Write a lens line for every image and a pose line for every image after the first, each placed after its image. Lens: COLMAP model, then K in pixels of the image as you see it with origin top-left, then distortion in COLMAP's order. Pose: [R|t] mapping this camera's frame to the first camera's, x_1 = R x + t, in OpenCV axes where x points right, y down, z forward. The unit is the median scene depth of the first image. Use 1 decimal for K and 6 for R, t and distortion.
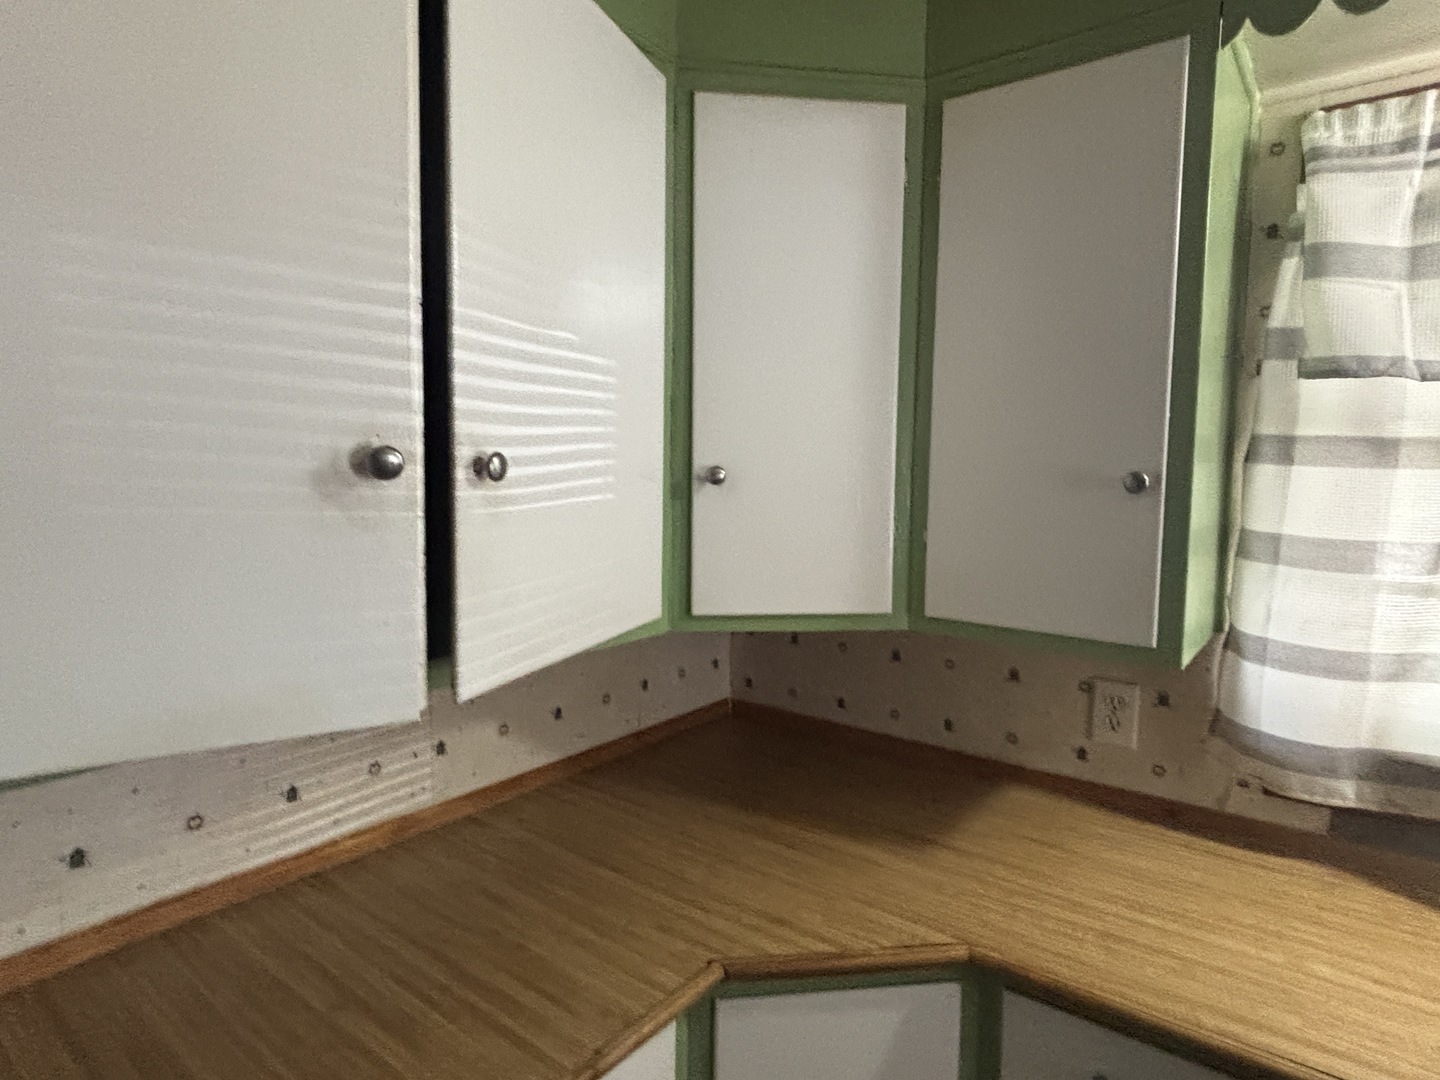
lens RADIAL K [[807.6, 0, 721.8], [0, 807.6, 534.4], [0, 0, 1]] dist [0.002340, 0.001186]
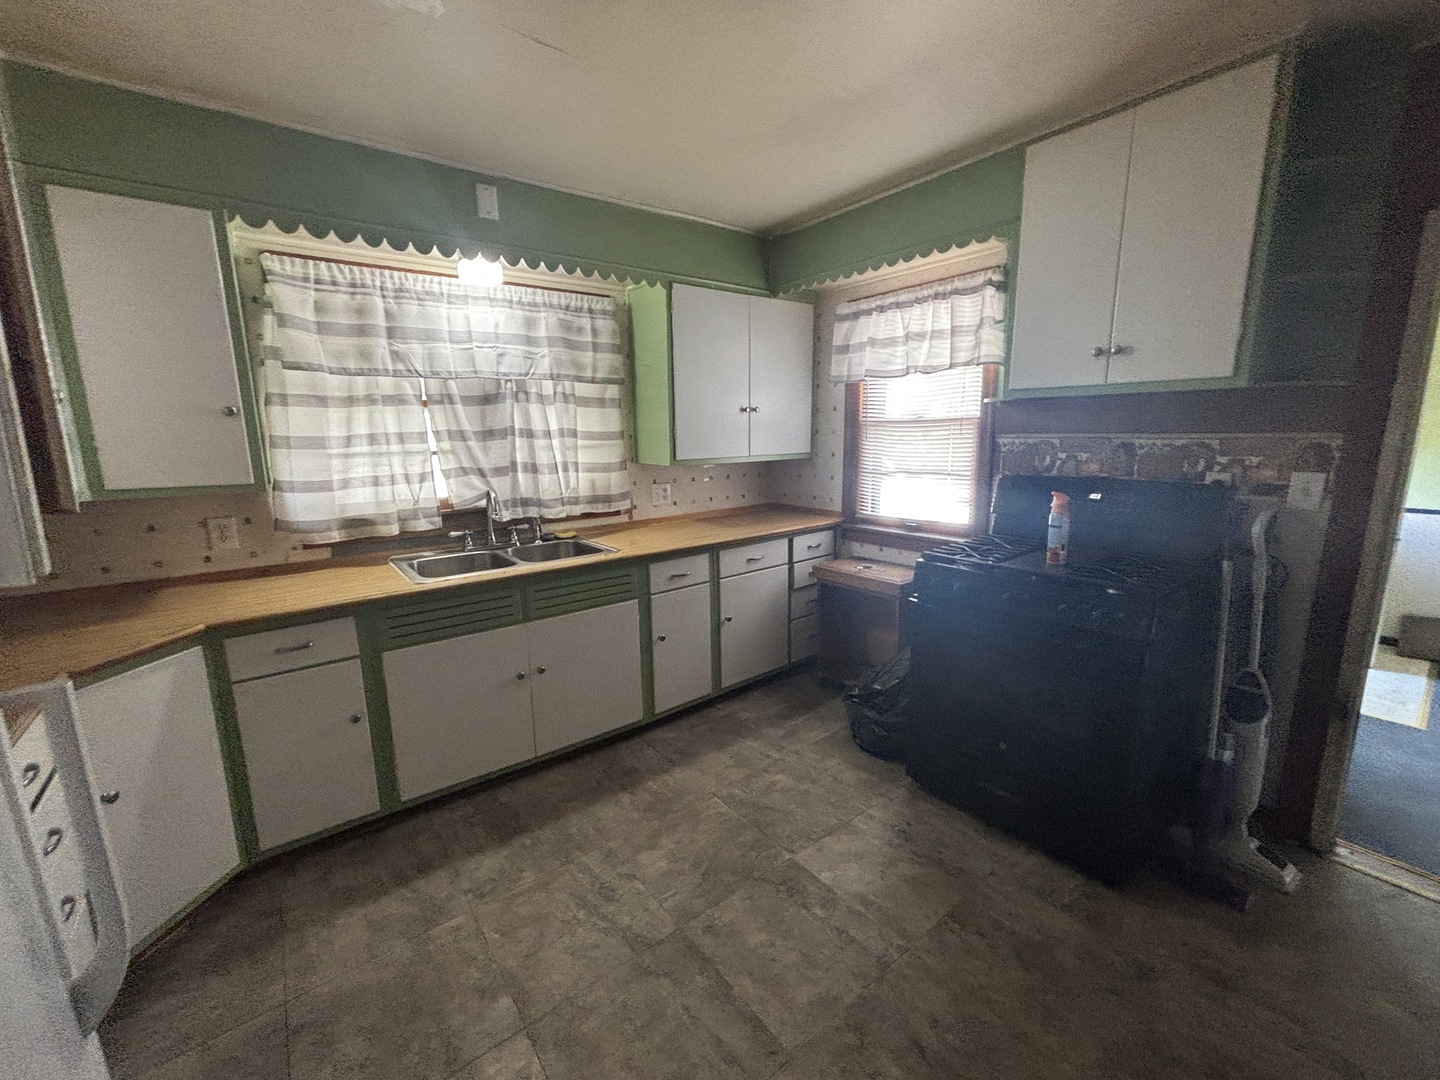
lens RADIAL K [[585.9, 0, 719.0], [0, 585.9, 534.6], [0, 0, 1]] dist [0.001172, 0.000307]
pose [[0.250550, -0.186371, 0.949995, -0.700891], [0.093495, 0.981366, 0.167867, 0.116190], [-0.963579, 0.046760, 0.263306, -0.672101]]
